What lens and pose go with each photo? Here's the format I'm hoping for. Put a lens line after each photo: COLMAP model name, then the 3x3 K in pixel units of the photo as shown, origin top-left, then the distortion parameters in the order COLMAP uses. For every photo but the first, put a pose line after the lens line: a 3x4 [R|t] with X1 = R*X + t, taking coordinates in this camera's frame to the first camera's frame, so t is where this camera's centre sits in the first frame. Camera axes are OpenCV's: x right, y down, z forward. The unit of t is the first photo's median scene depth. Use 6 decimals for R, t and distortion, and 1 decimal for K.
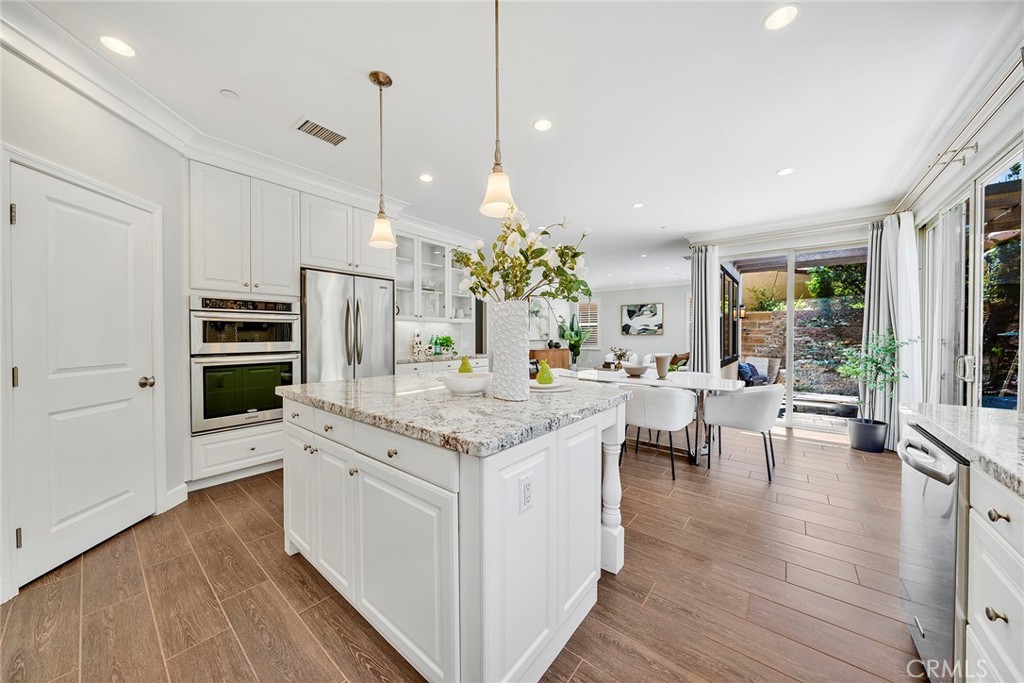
lens RADIAL K [[341.2, 0, 511.9], [0, 341.2, 343.0], [0, 0, 1]] dist [-0.006516, -0.000013]
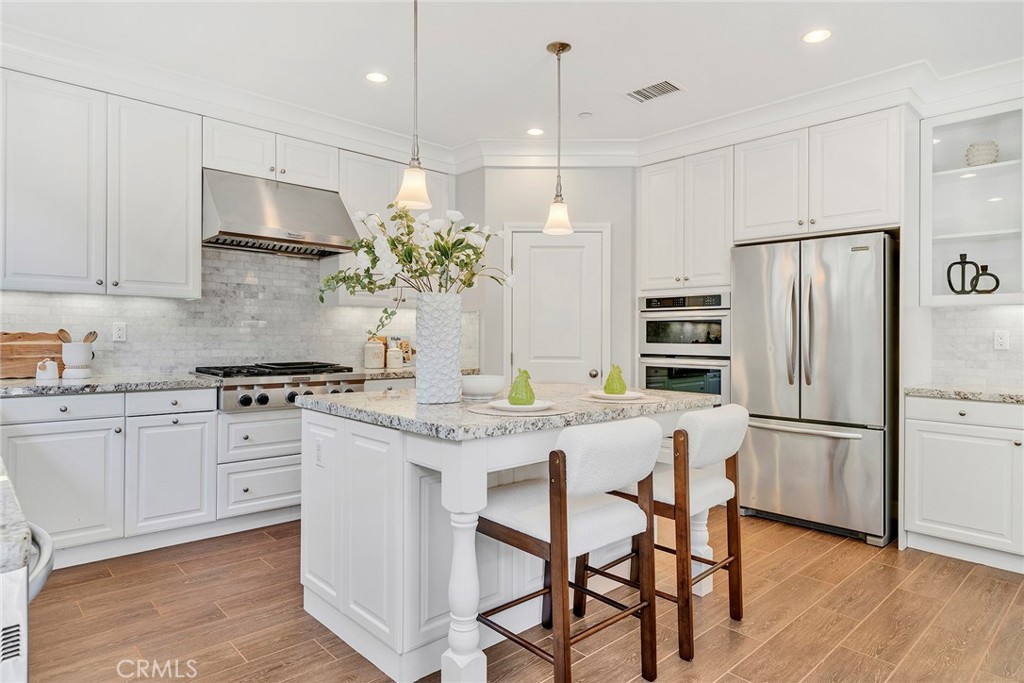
lens RADIAL K [[600.3, 0, 508.9], [0, 600.3, 342.3], [0, 0, 1]] dist [0.000352, 0.000086]
pose [[-0.139024, 0.008244, -0.990255, 1.354597], [-0.033184, 0.999365, 0.012979, -0.017503], [0.989733, 0.034665, -0.138662, 1.245055]]
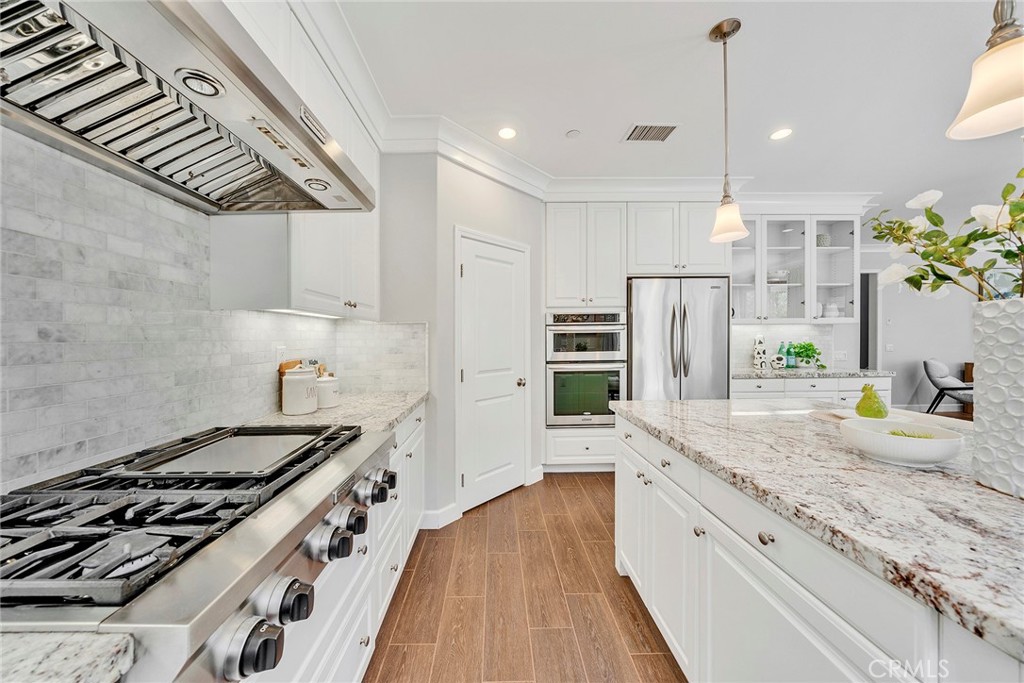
lens RADIAL K [[353.9, 0, 503.2], [0, 353.9, 342.2], [0, 0, 1]] dist [-0.010298, 0.000039]
pose [[0.641308, 0.000948, -0.767283, -0.096965], [-0.006517, 0.999970, -0.004211, -0.042421], [0.767256, 0.007701, 0.641294, 0.089099]]
